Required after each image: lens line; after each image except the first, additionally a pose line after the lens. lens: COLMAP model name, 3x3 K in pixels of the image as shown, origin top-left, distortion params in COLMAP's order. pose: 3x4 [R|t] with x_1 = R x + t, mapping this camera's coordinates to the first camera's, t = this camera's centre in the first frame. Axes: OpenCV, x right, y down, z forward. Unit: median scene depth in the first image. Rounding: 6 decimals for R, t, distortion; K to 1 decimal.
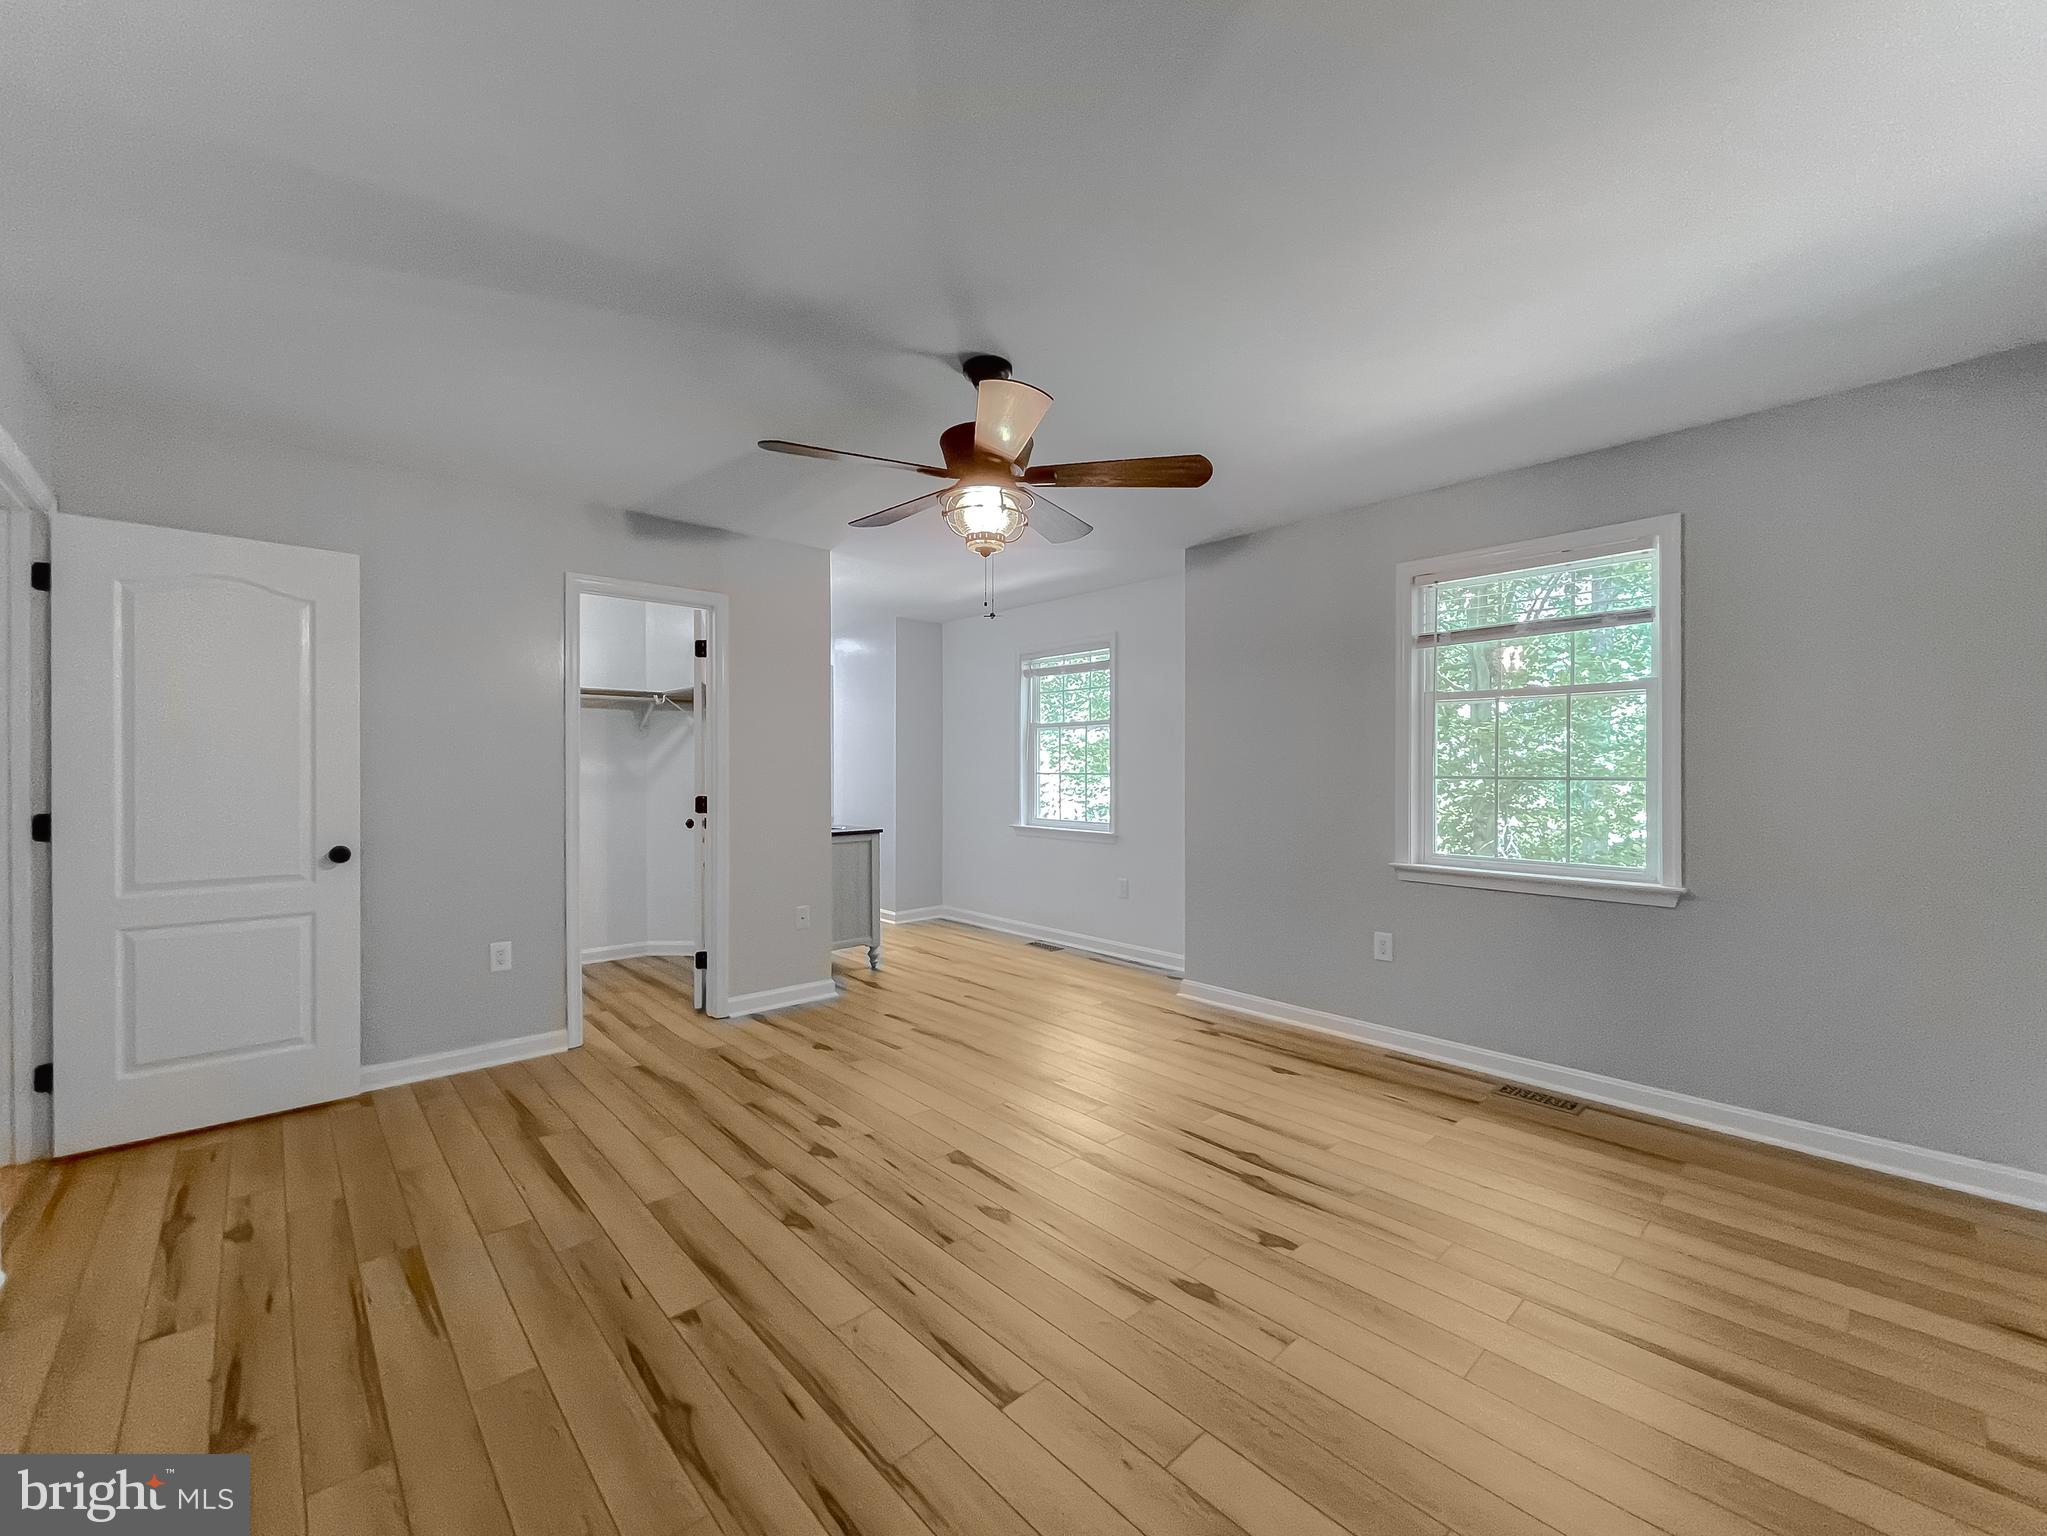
lens RADIAL K [[836.2, 0, 1016.3], [0, 836.2, 772.8], [0, 0, 1]] dist [0.000276, -0.000080]
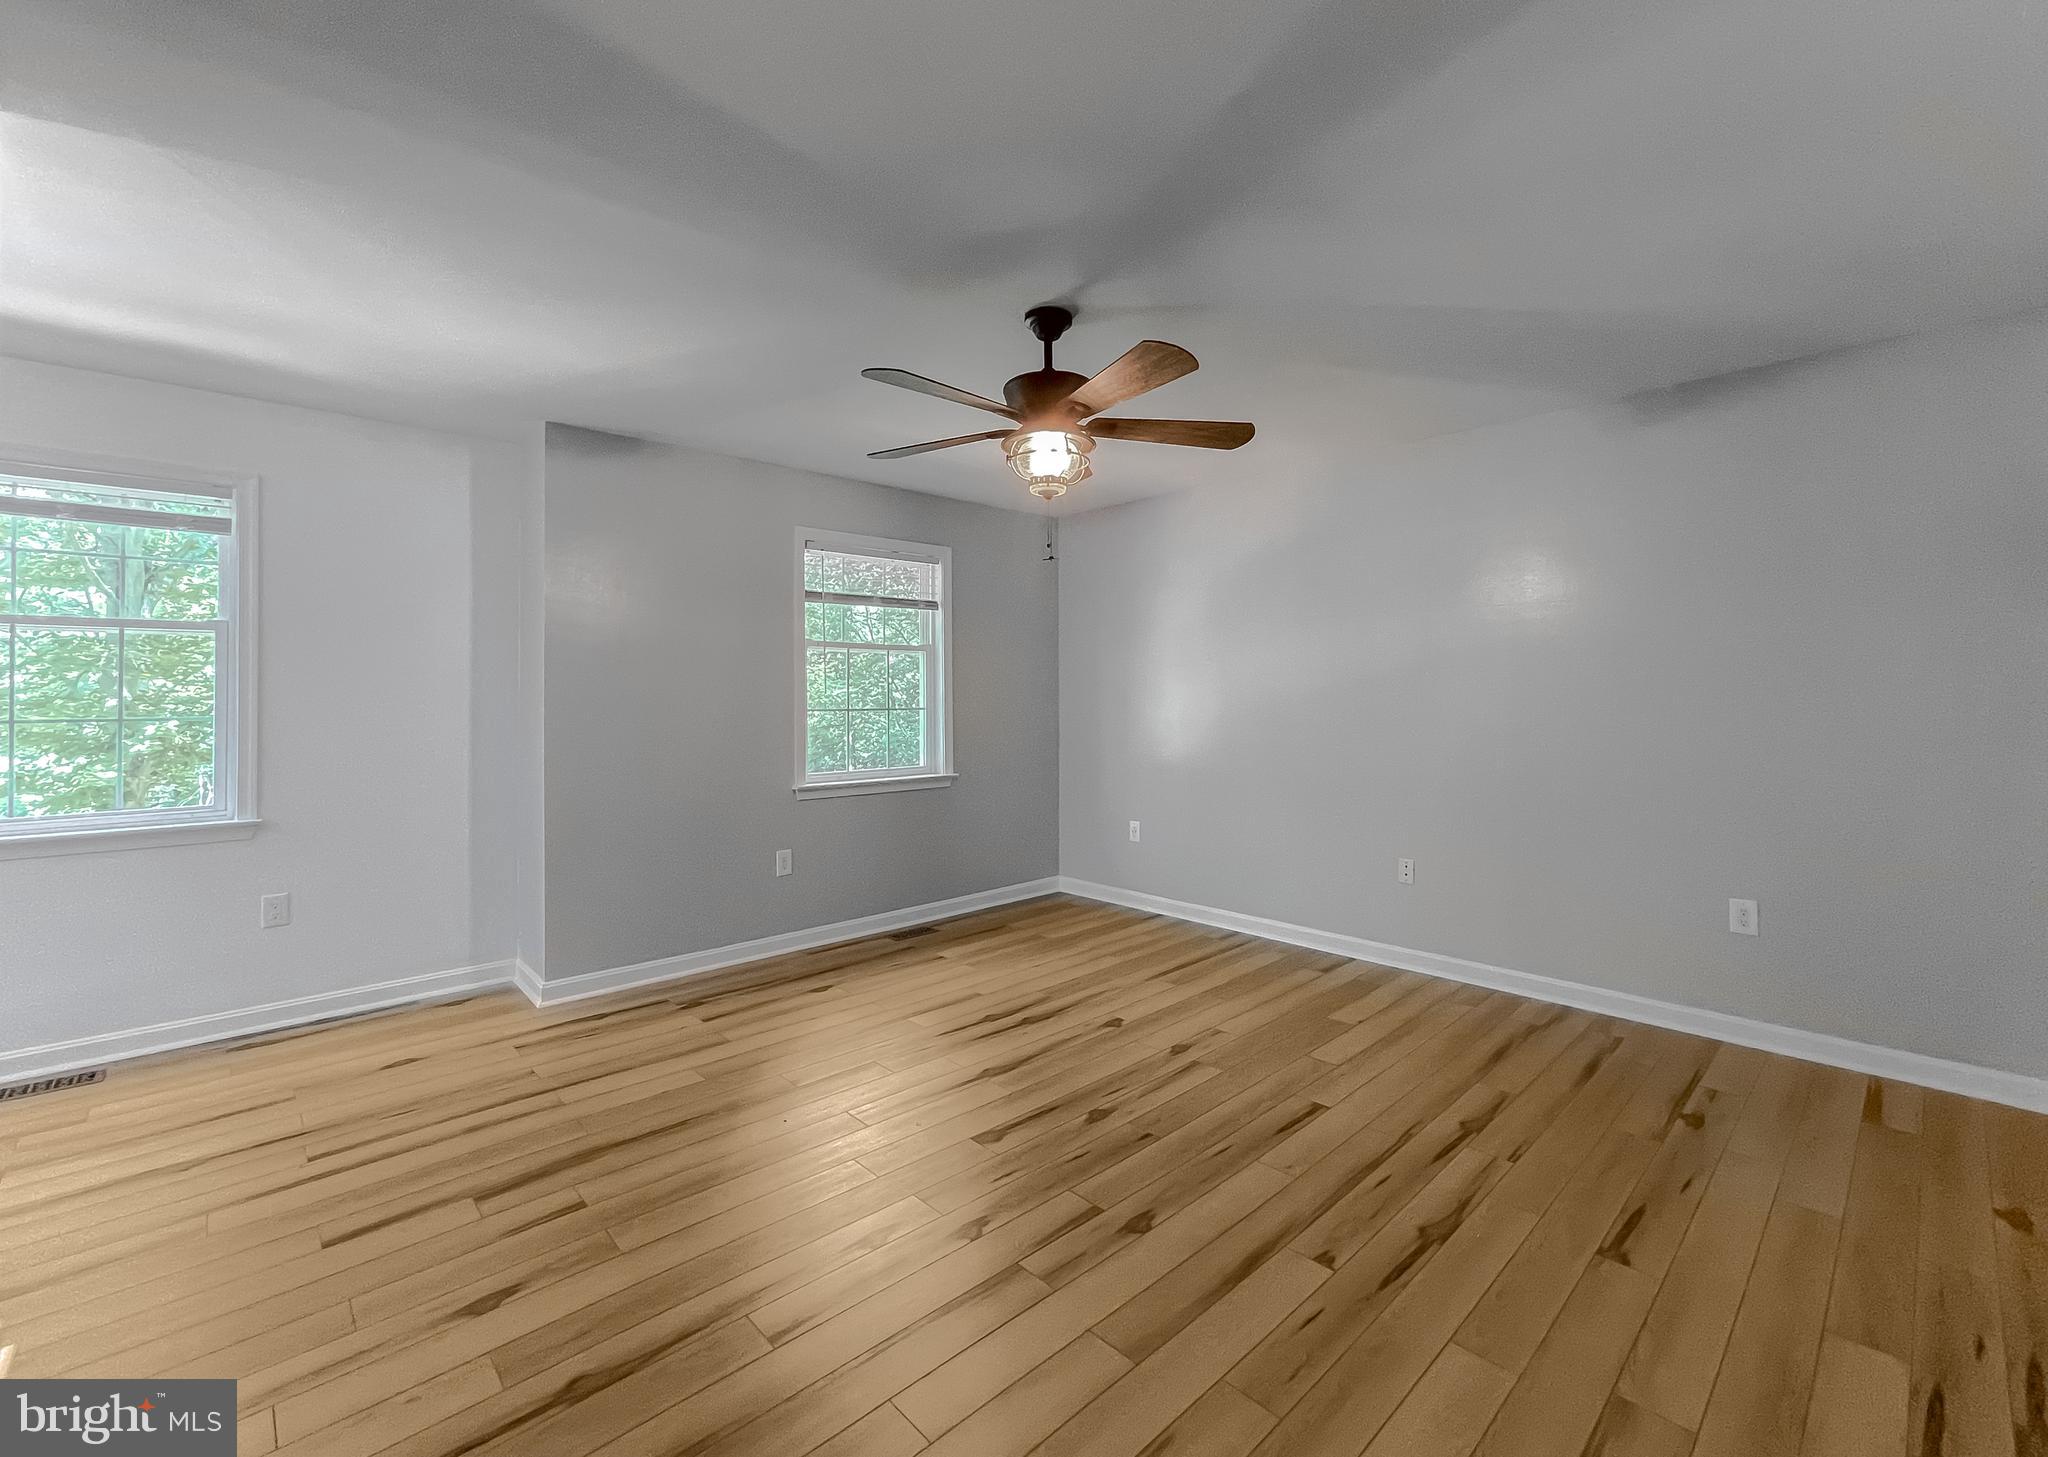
lens RADIAL K [[862.9, 0, 1023.7], [0, 862.9, 689.7], [0, 0, 1]] dist [-0.000182, 0.000824]
pose [[-0.014112, 0.006176, 0.999881, -0.988870], [0.009394, 0.999938, -0.006044, -0.018842], [-0.999856, 0.009308, -0.014169, 0.951784]]
